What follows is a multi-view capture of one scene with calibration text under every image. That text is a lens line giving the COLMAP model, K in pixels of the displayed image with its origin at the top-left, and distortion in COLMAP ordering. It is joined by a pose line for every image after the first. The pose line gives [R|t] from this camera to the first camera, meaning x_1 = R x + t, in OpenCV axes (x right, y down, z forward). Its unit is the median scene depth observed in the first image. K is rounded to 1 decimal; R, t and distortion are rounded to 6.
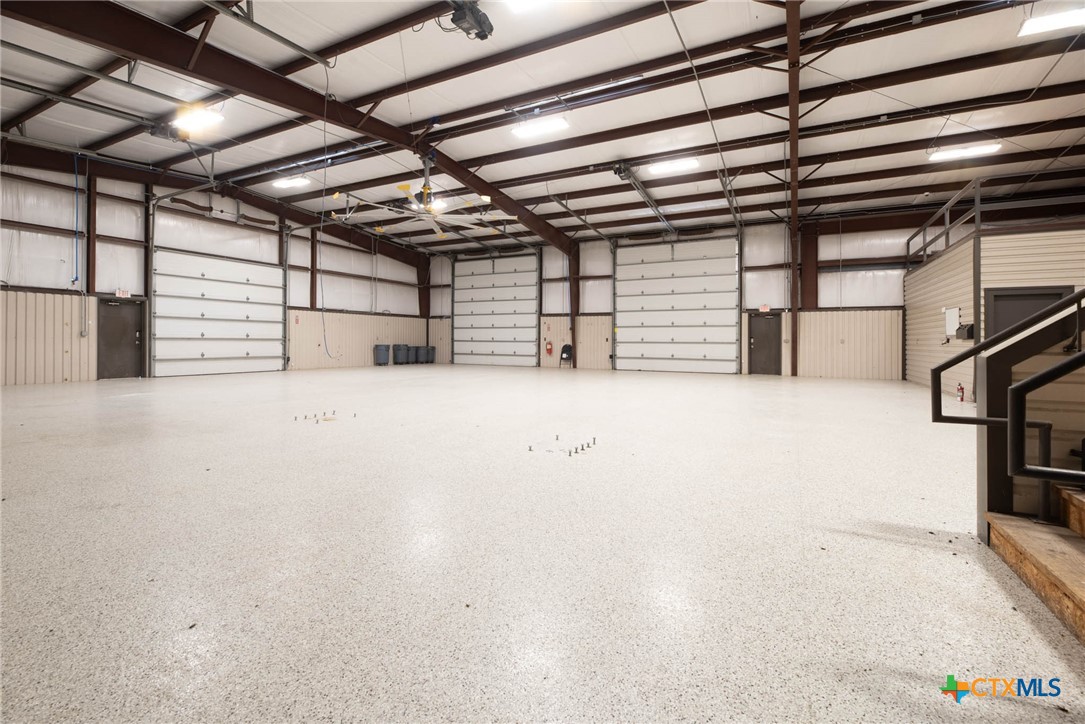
lens RADIAL K [[438.6, 0, 544.9], [0, 438.6, 359.7], [0, 0, 1]] dist [0.001016, -0.000589]
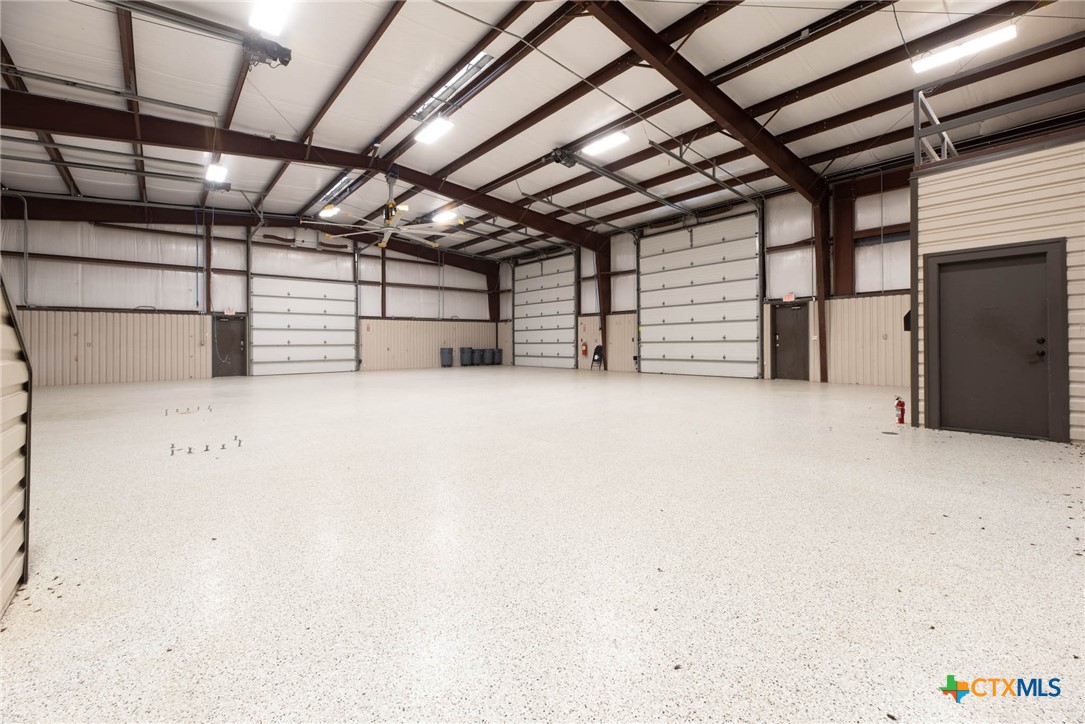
lens RADIAL K [[438.6, 0, 543.2], [0, 438.6, 359.6], [0, 0, 1]] dist [0.001016, -0.000589]
pose [[0.938451, -0.003608, -0.345393, 0.333098], [0.002662, 0.999991, -0.003213, -0.001588], [0.345401, 0.002096, 0.938453, 0.086378]]
